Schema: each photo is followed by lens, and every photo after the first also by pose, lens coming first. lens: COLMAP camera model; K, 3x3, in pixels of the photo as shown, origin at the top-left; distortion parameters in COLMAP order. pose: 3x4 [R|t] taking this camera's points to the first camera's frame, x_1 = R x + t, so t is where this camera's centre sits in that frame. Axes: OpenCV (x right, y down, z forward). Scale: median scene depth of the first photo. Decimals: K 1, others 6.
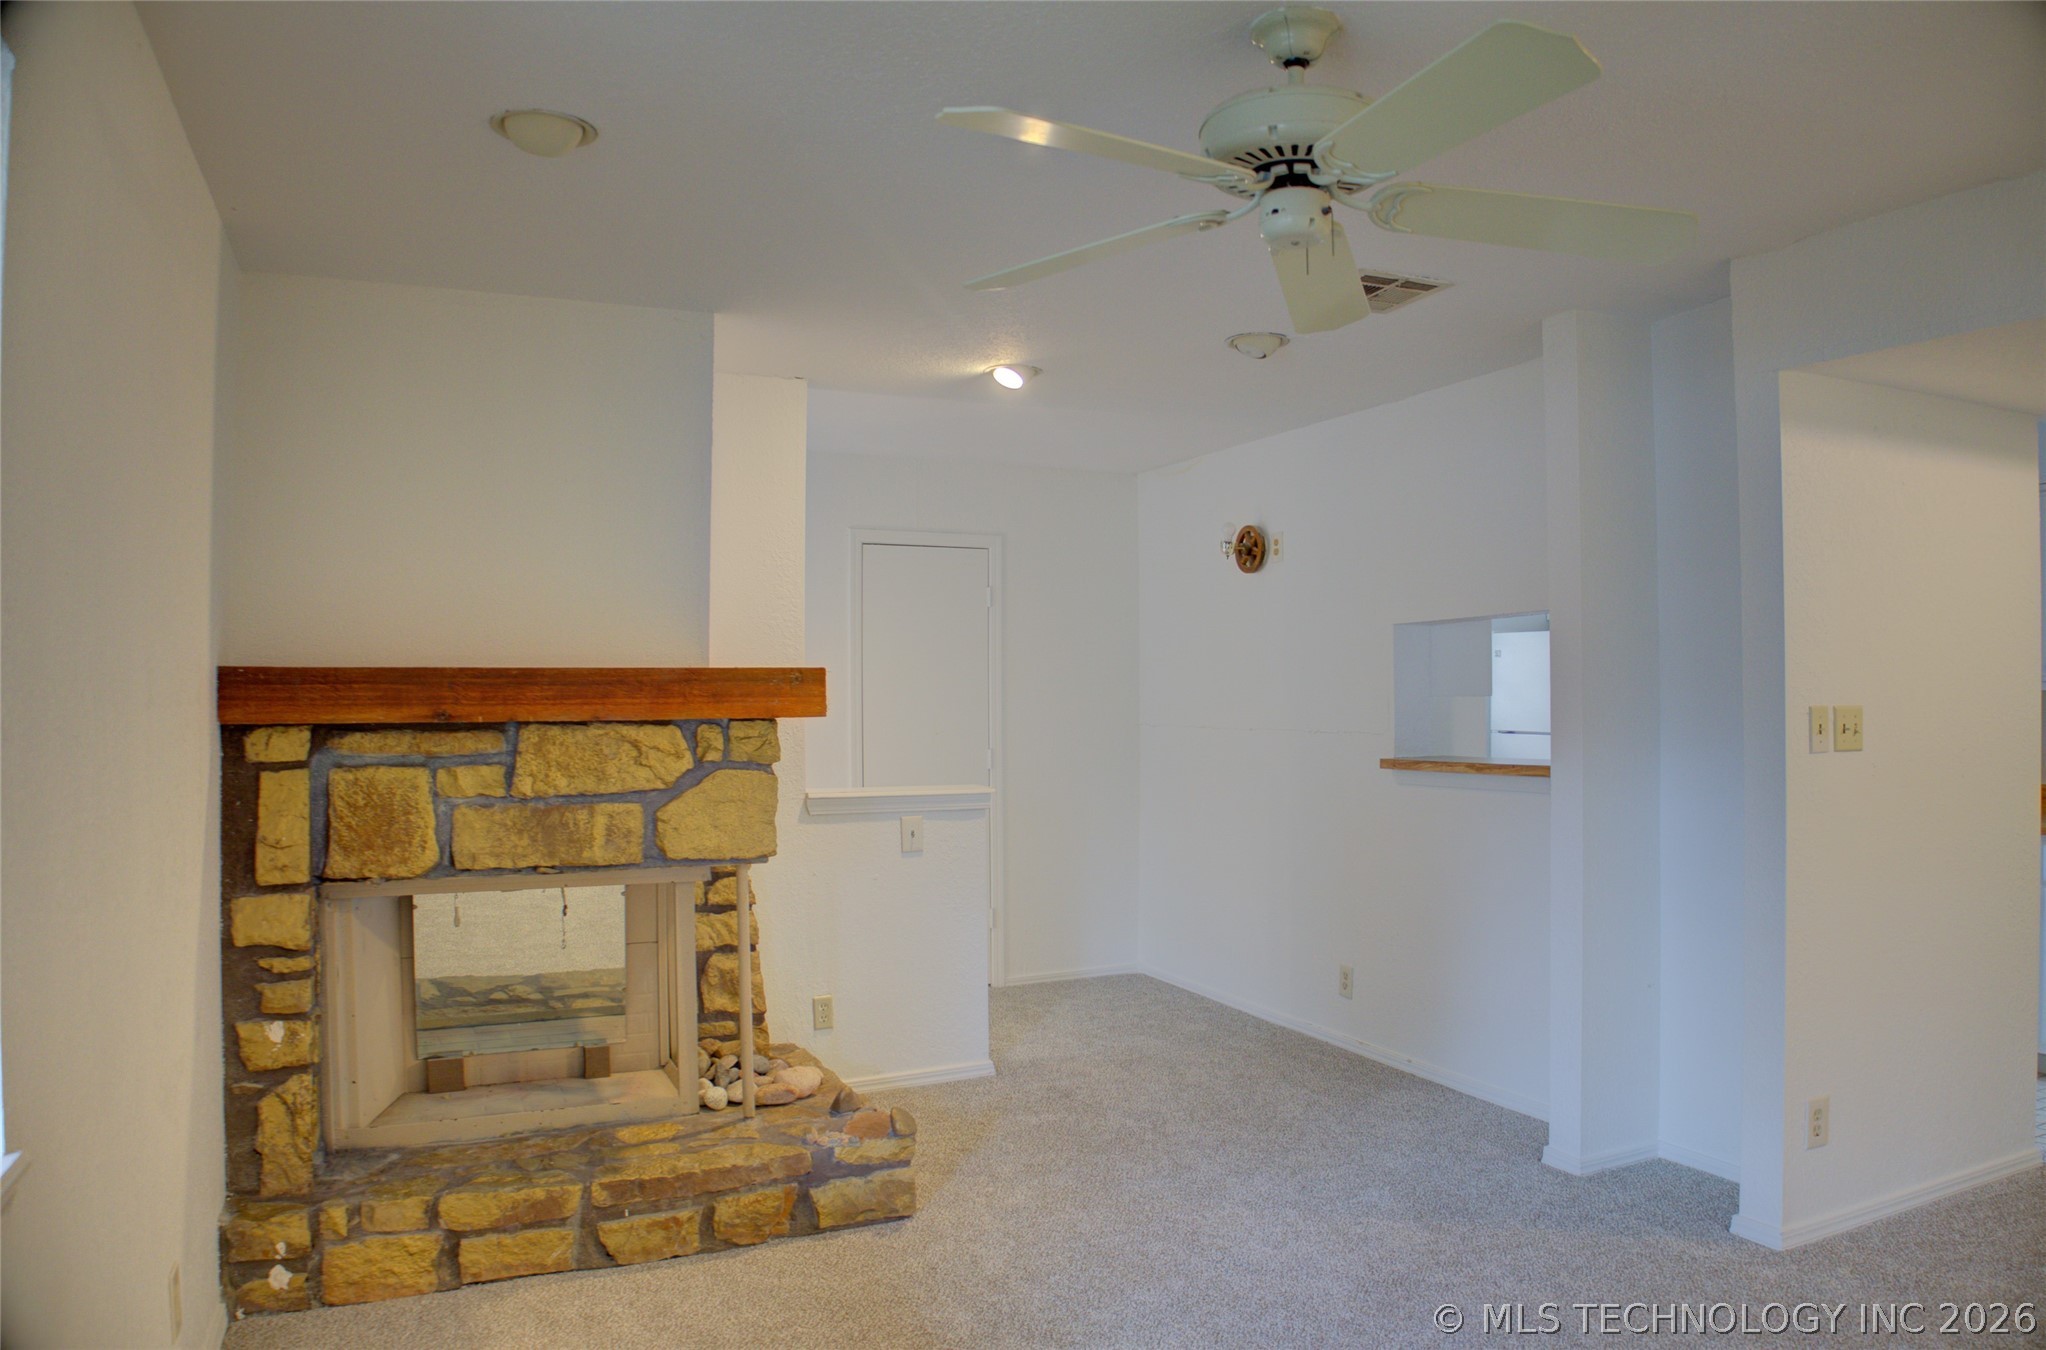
lens RADIAL K [[1368.6, 0, 1020.3], [0, 1368.6, 688.0], [0, 0, 1]] dist [-0.125459, 0.041656]
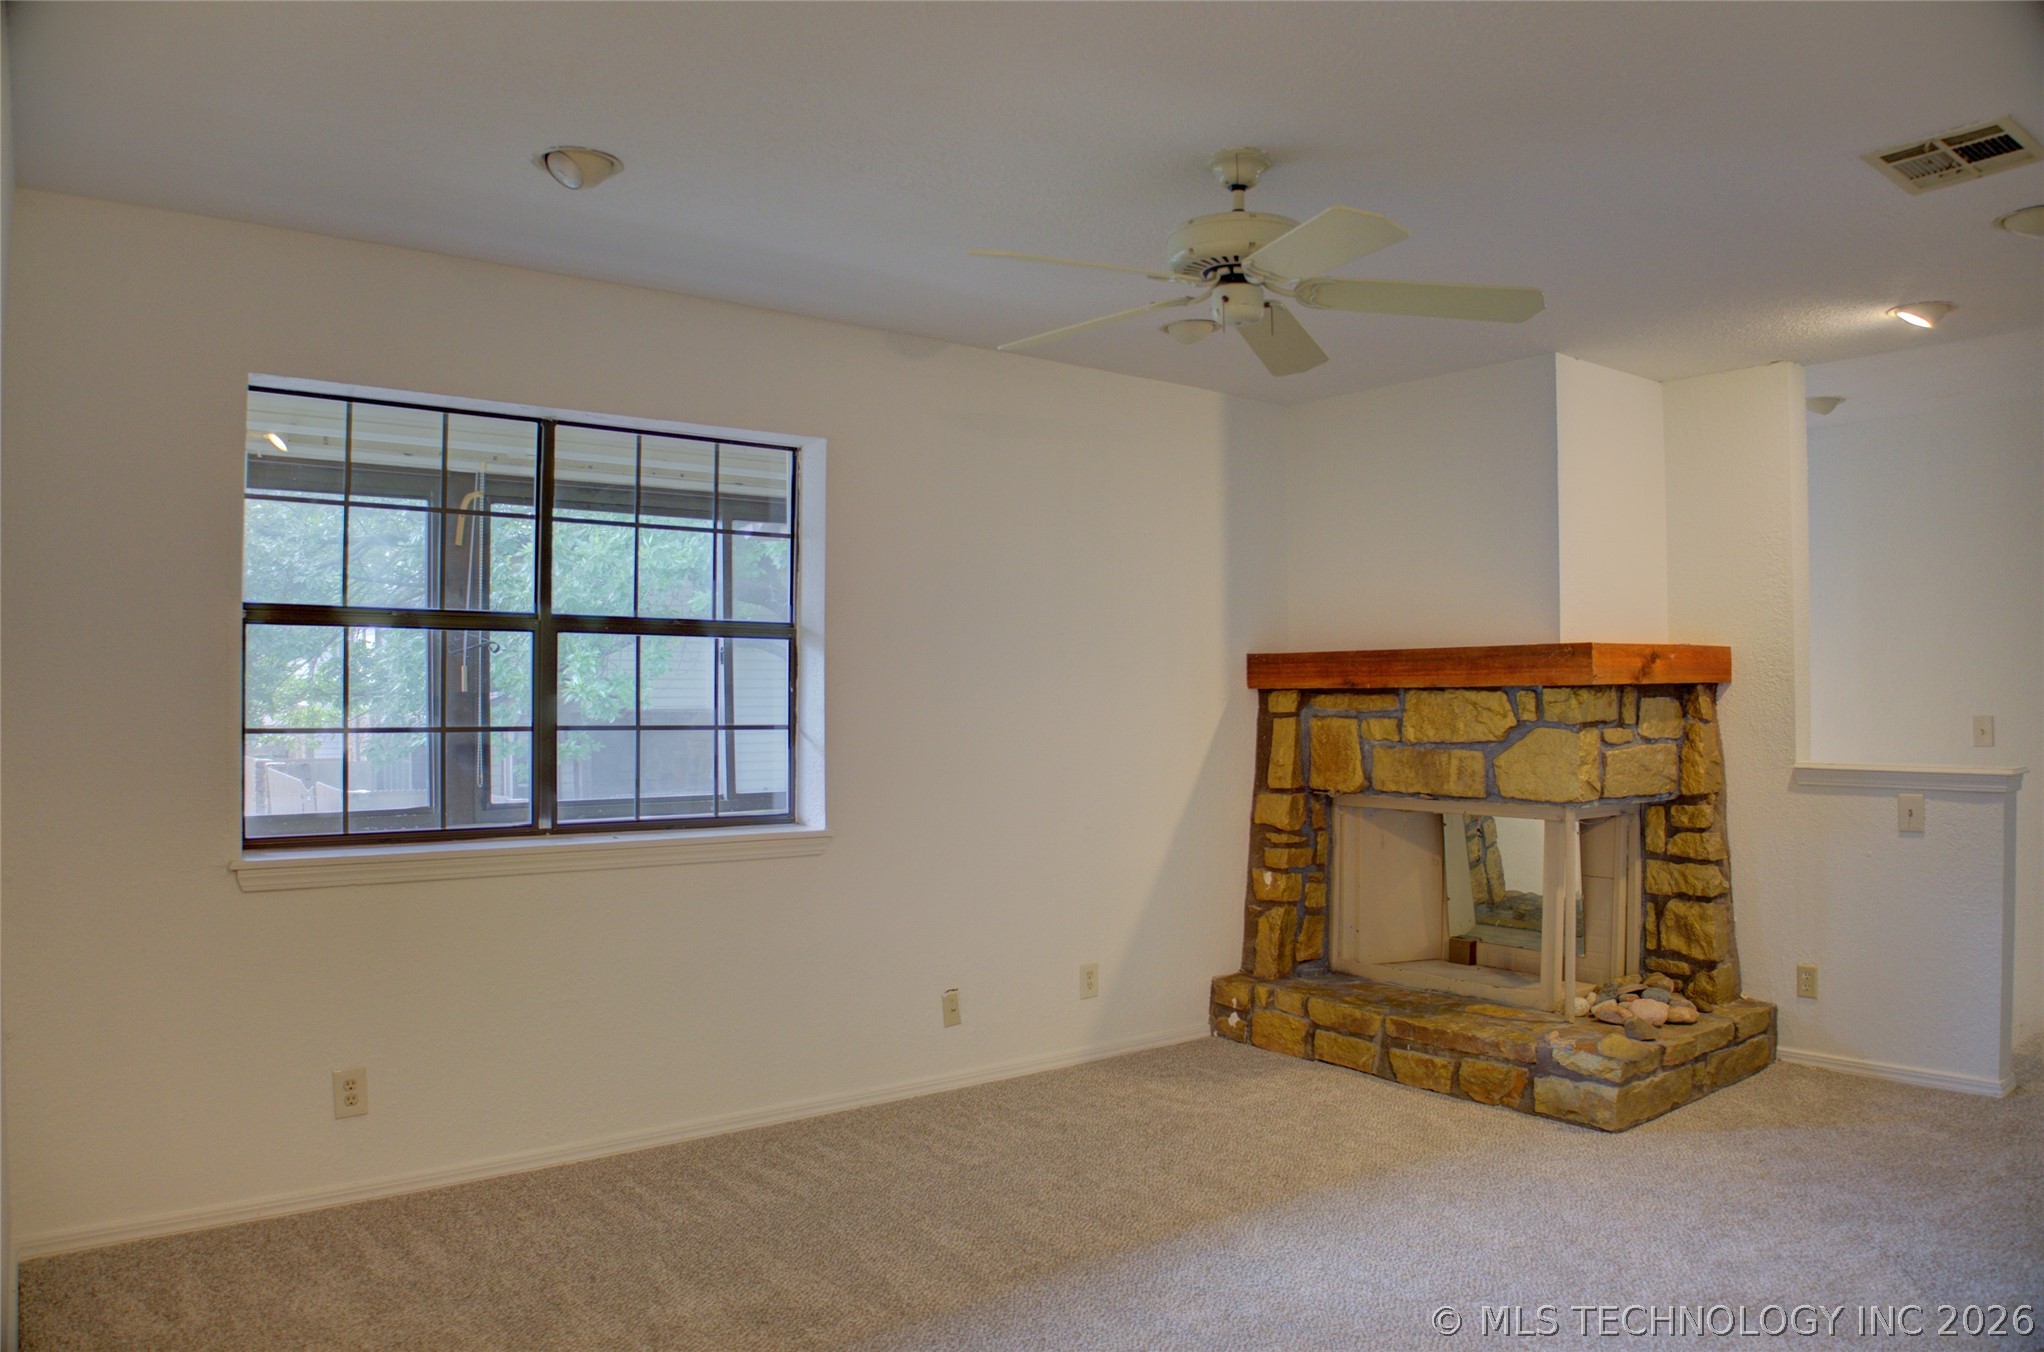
lens RADIAL K [[1403.8, 0, 1019.8], [0, 1403.8, 696.7], [0, 0, 1]] dist [-0.156746, 0.087283]
pose [[0.209039, 0.004371, -0.977898, 0.961336], [0.011431, 0.999911, 0.006913, 0.019504], [0.977841, -0.012623, 0.208970, 0.306189]]
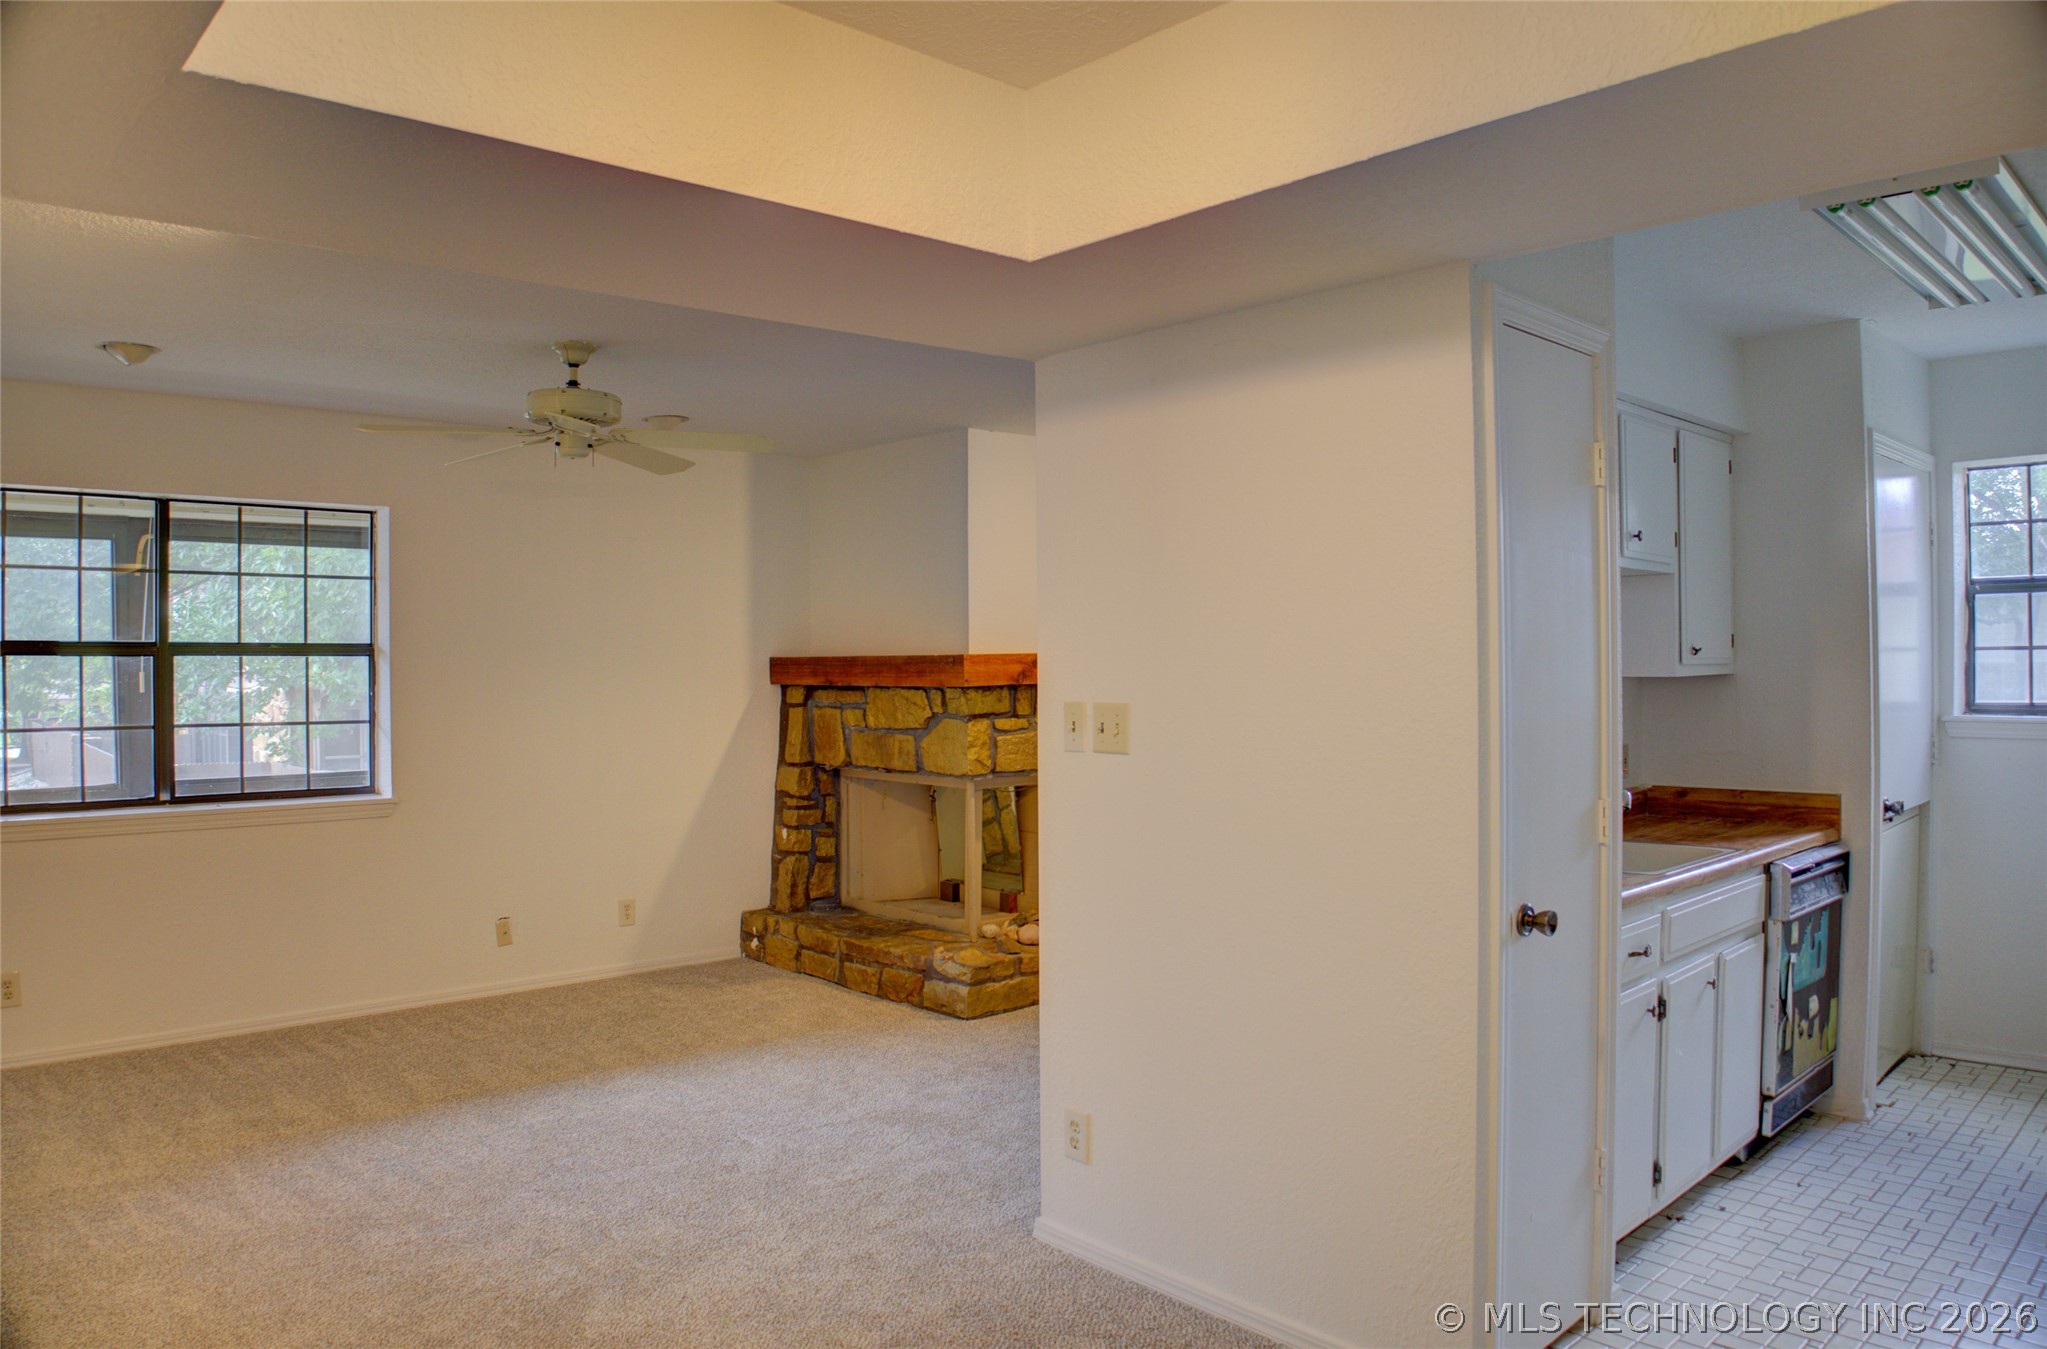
lens RADIAL K [[1402.0, 0, 1022.3], [0, 1402.0, 689.5], [0, 0, 1]] dist [-0.132501, 0.048188]
pose [[0.299876, 0.024598, -0.953661, 1.498504], [0.014690, 0.999430, 0.030398, -0.024925], [0.953865, -0.023125, 0.299344, 0.635463]]
